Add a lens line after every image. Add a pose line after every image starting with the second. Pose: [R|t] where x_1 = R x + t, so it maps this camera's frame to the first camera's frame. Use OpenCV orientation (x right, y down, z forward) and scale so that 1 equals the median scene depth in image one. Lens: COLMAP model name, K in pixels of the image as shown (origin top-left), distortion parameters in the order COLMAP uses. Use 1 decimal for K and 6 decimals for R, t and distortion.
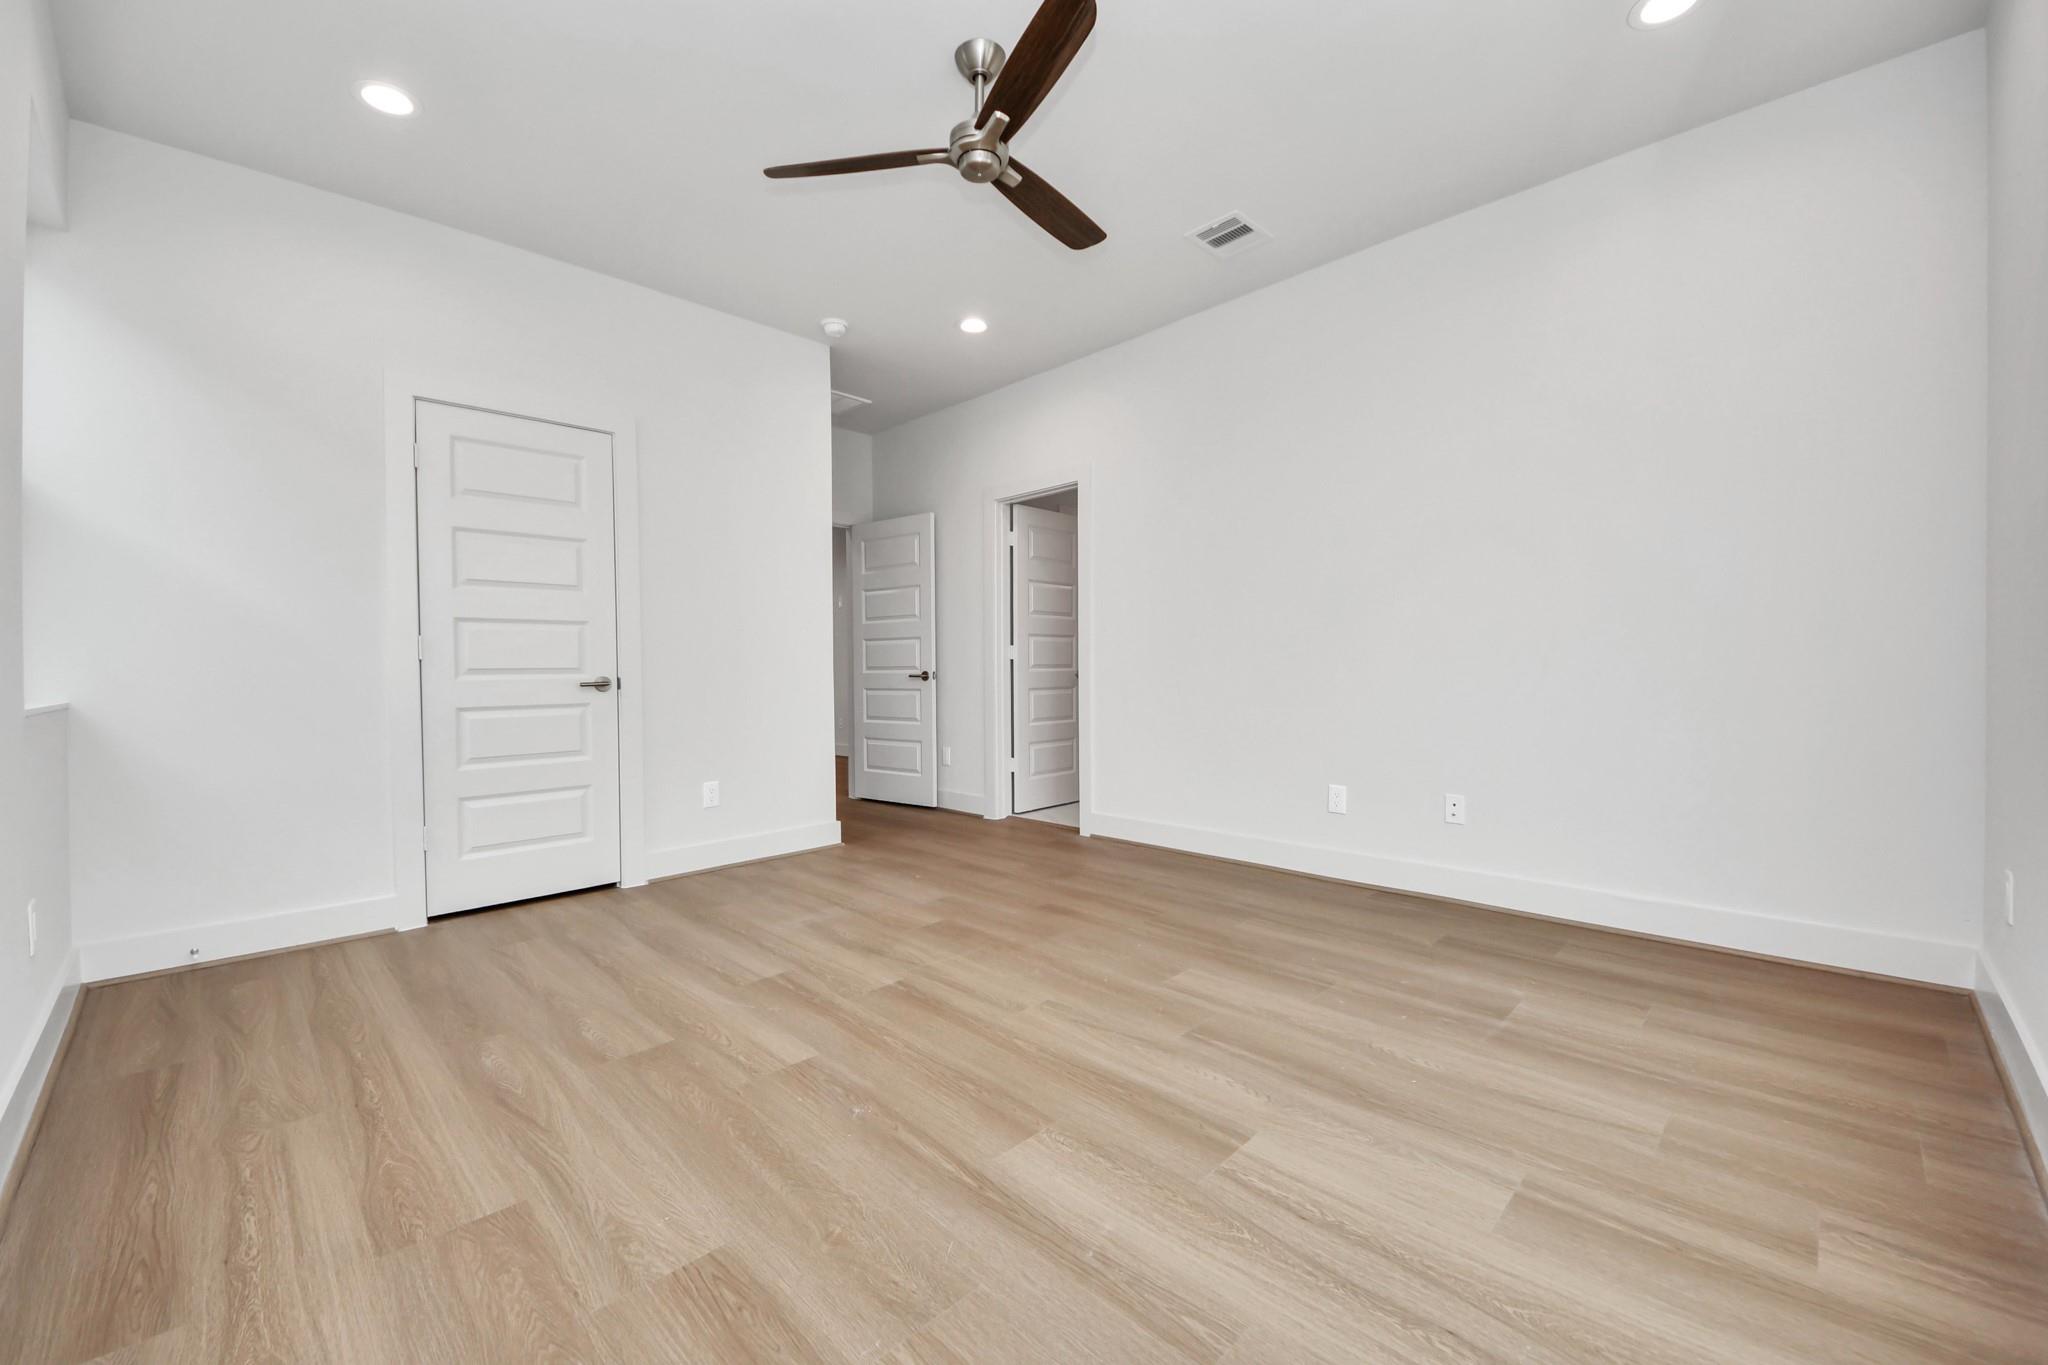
lens RADIAL K [[783.1, 0, 1014.8], [0, 783.1, 697.9], [0, 0, 1]] dist [0.026700, -0.000068]
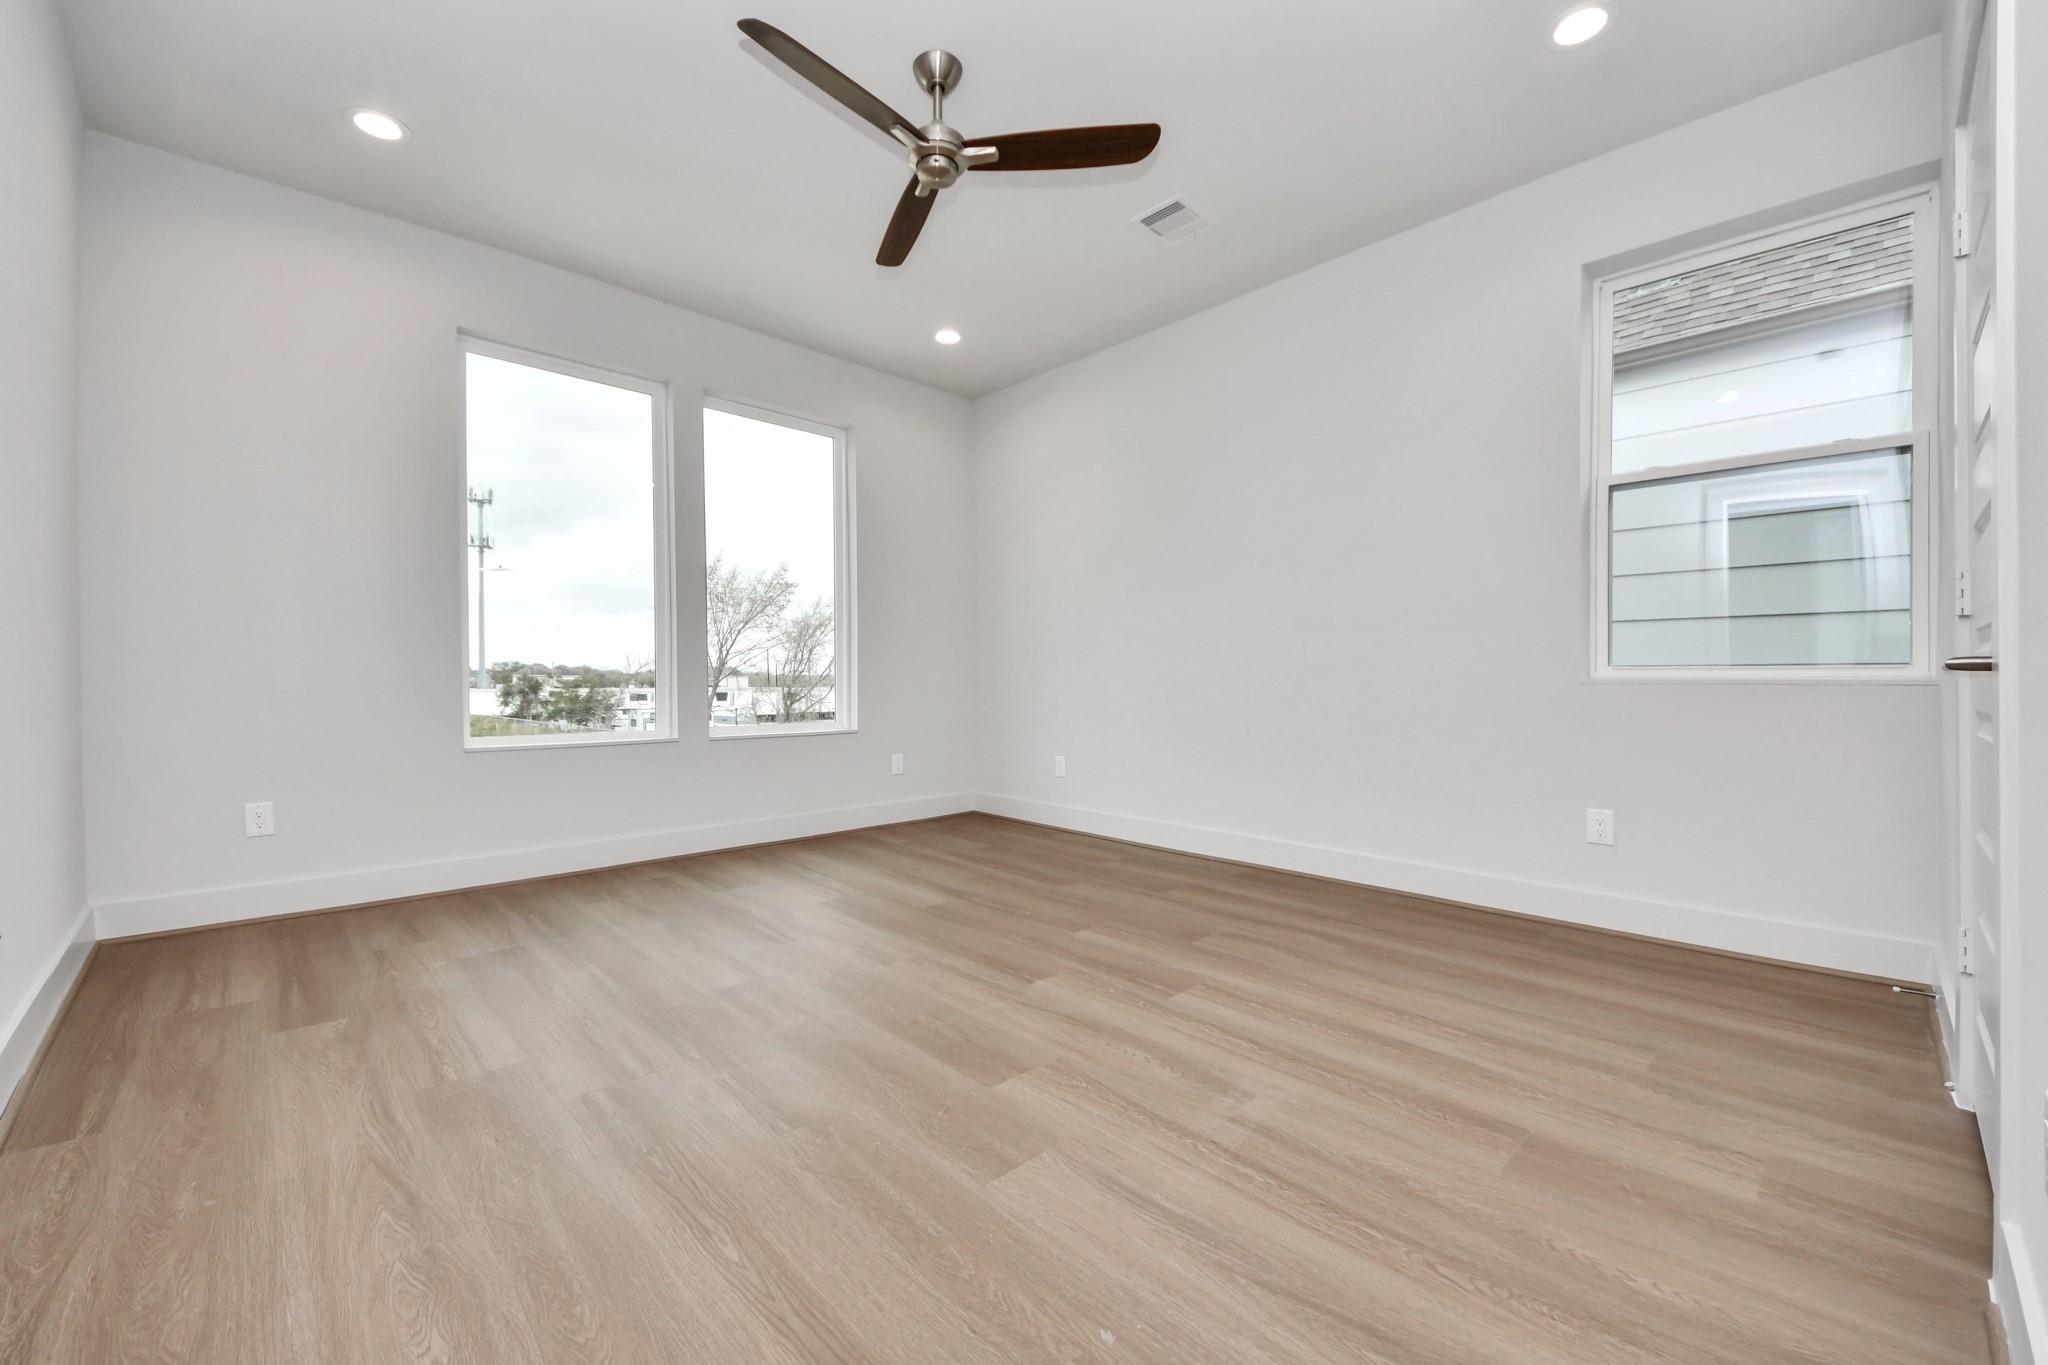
lens RADIAL K [[841.8, 0, 1032.6], [0, 841.8, 675.7], [0, 0, 1]] dist [0.015684, -0.000243]
pose [[-0.999927, 0.011968, 0.001785, -0.155366], [0.012023, 0.999334, 0.034442, -0.041560], [-0.001372, 0.034461, -0.999405, 2.003122]]
